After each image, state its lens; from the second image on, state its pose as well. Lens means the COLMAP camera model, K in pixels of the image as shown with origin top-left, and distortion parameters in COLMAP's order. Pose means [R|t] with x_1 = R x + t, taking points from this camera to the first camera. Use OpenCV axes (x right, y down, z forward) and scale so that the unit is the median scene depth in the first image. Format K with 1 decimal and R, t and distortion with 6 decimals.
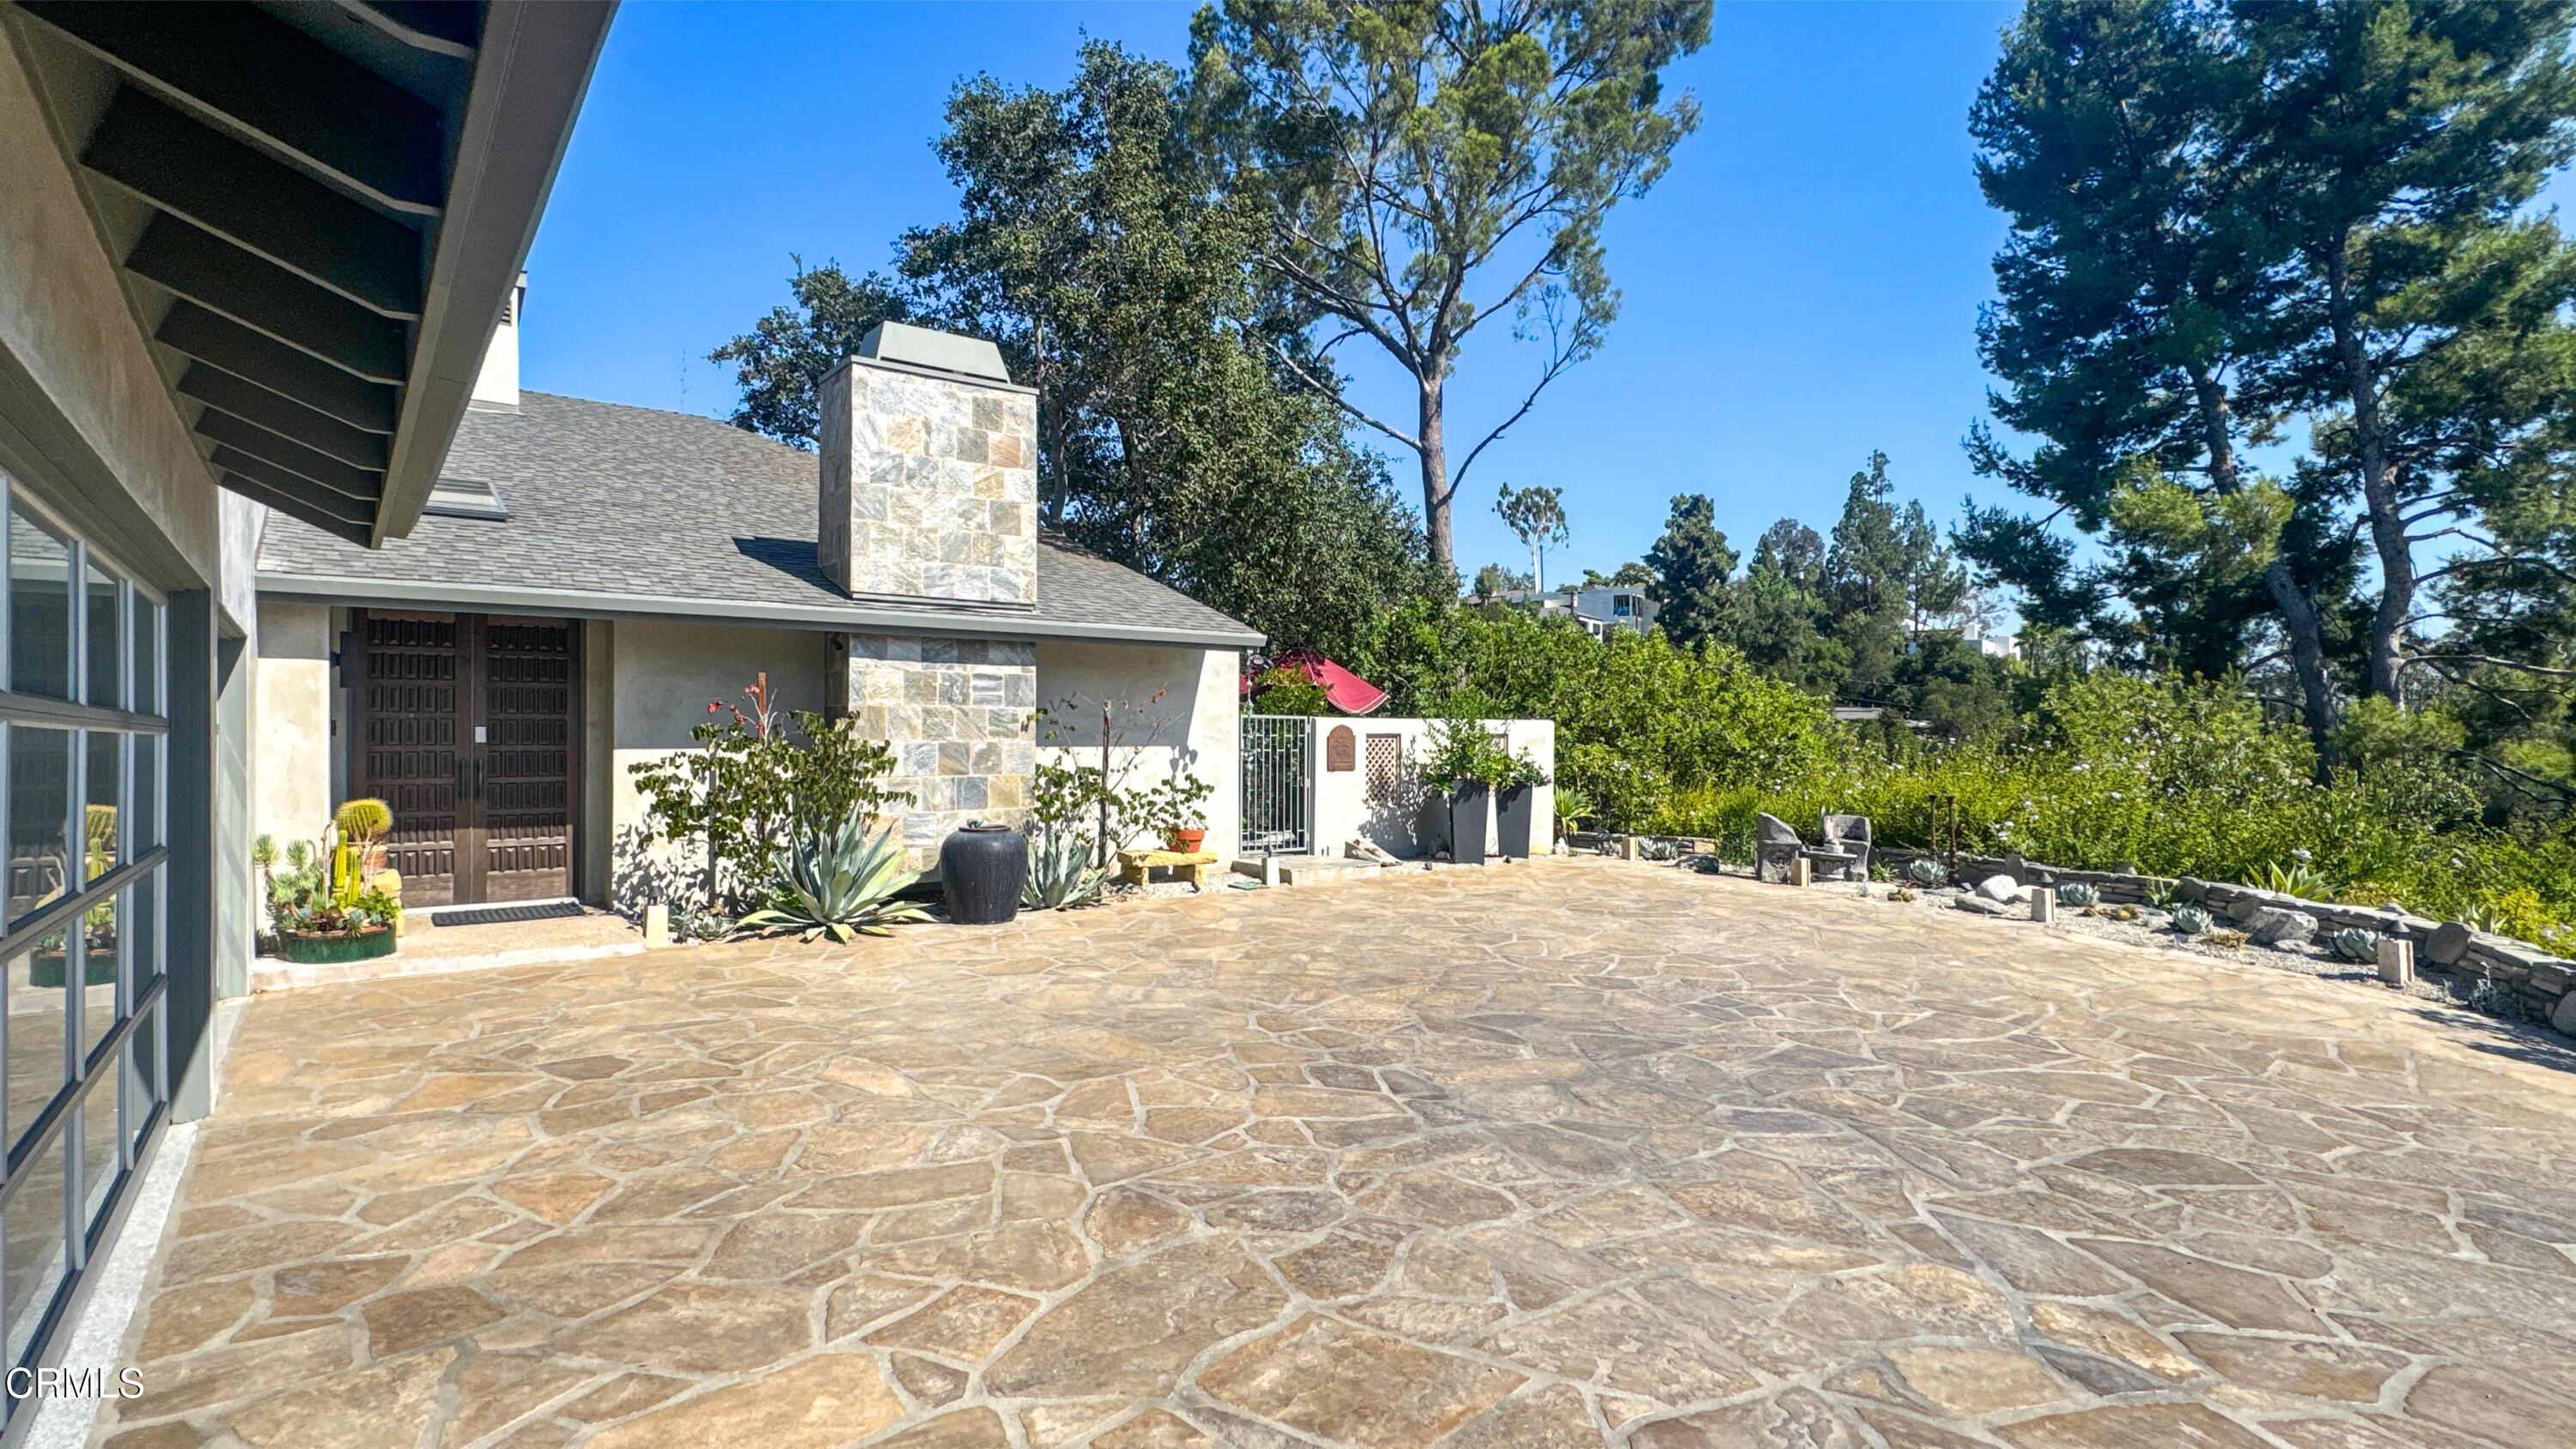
lens RADIAL K [[1221.1, 0, 1281.8], [0, 1221.1, 724.6], [0, 0, 1]] dist [-0.000488, -0.000236]
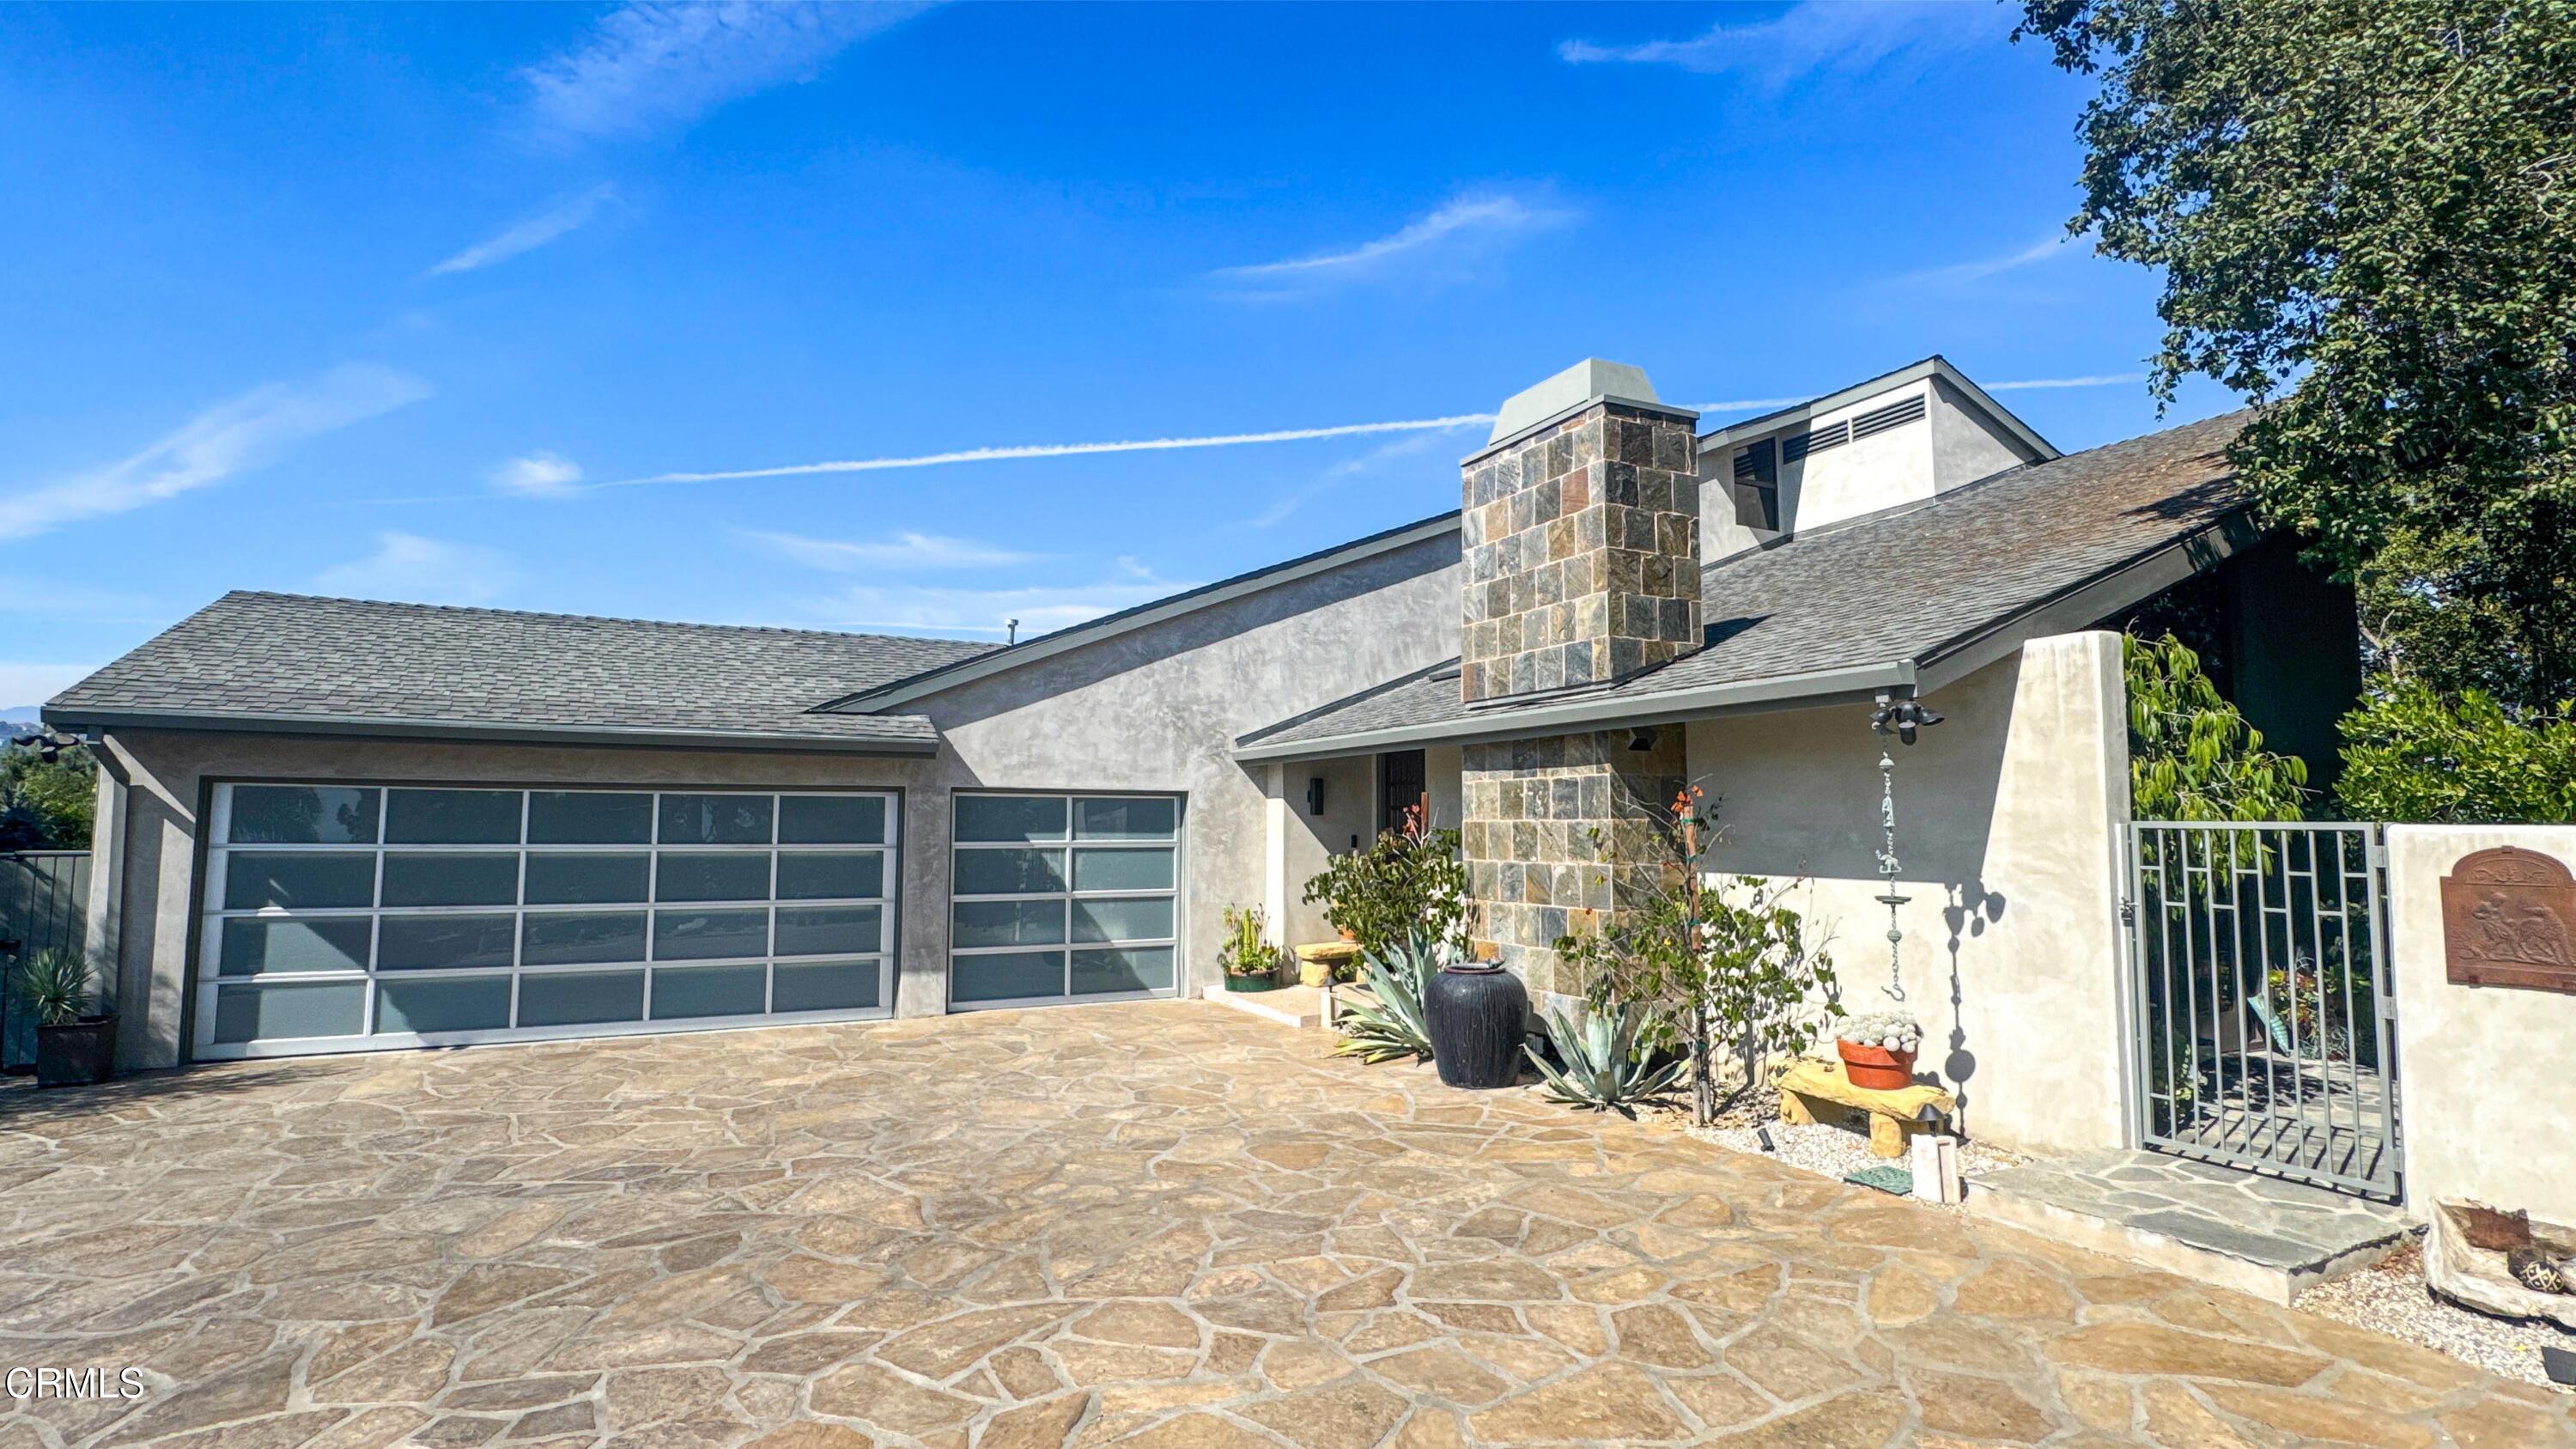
lens RADIAL K [[1221.1, 0, 1283.8], [0, 1221.1, 734.9], [0, 0, 1]] dist [-0.000488, -0.000236]
pose [[-0.180197, -0.075364, -0.980739, 0.638354], [0.011579, 0.996829, -0.078727, -0.010650], [0.983562, -0.025542, -0.178753, 1.077853]]
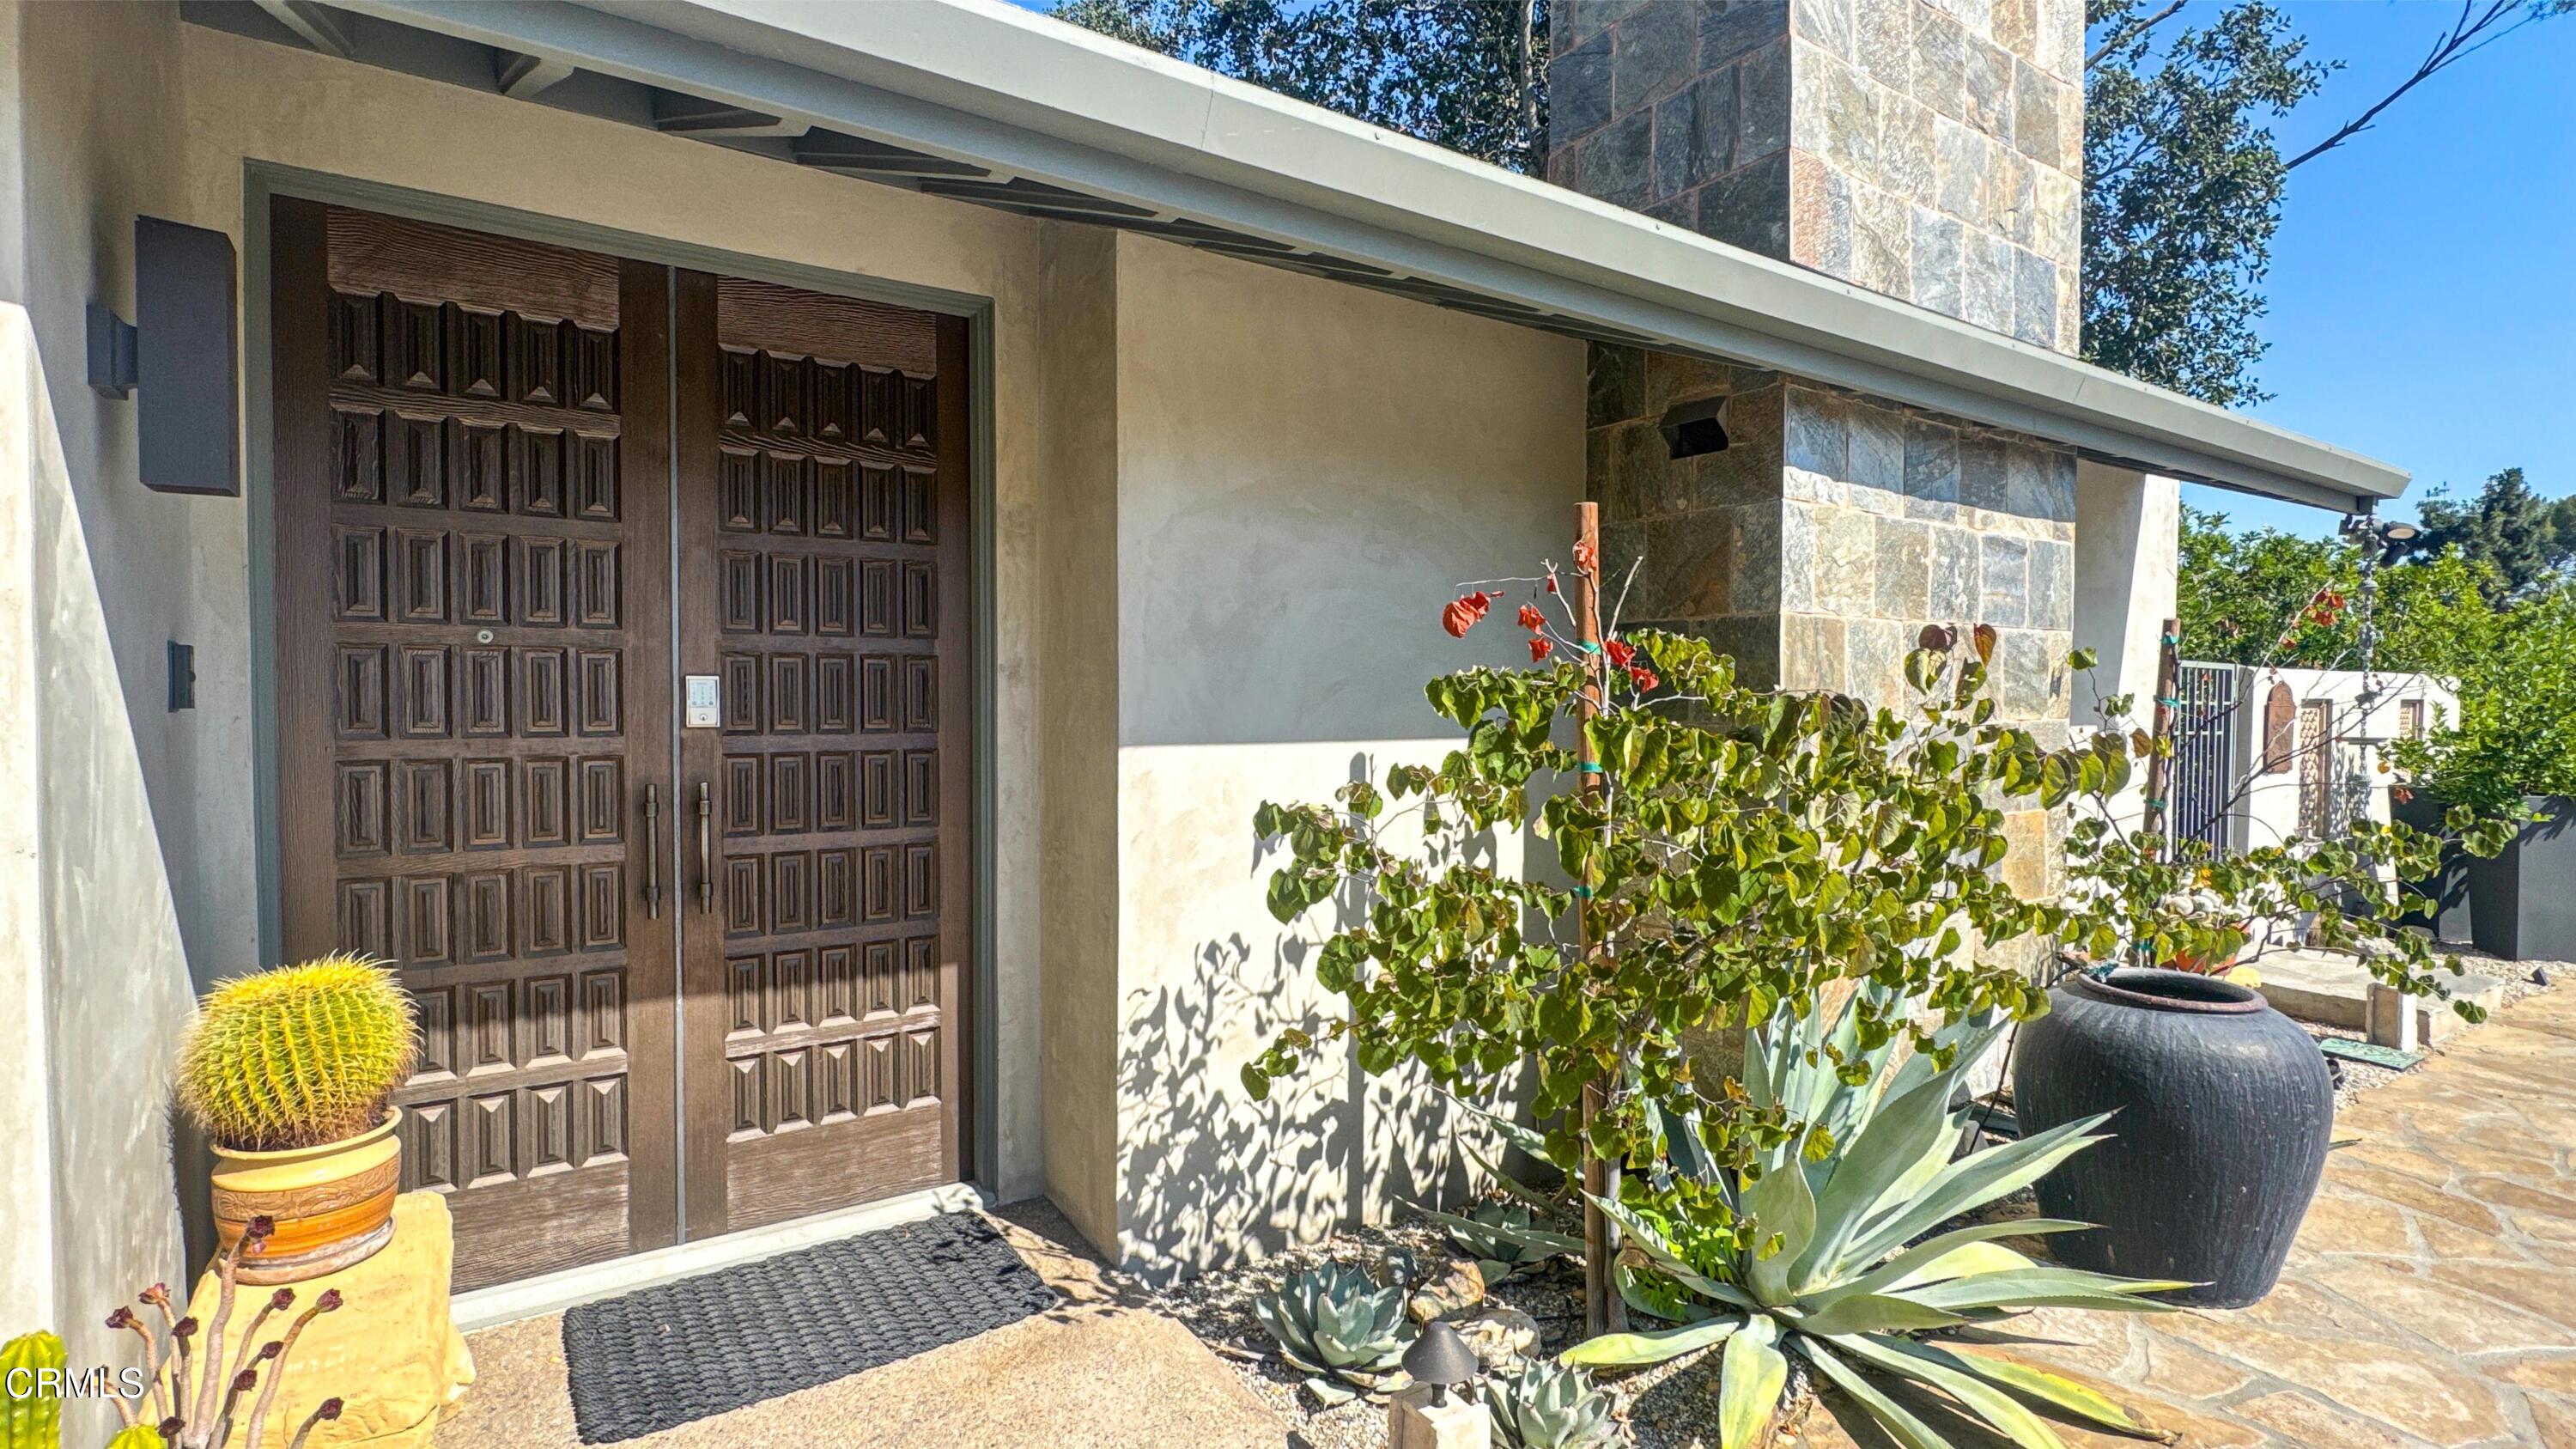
lens RADIAL K [[1221.1, 0, 1286.7], [0, 1221.1, 729.4], [0, 0, 1]] dist [-0.000488, -0.000236]
pose [[0.998404, 0.007013, -0.056032, -0.487645], [-0.004710, 0.999143, 0.041128, 0.002068], [0.056272, -0.040799, 0.997582, 0.694192]]
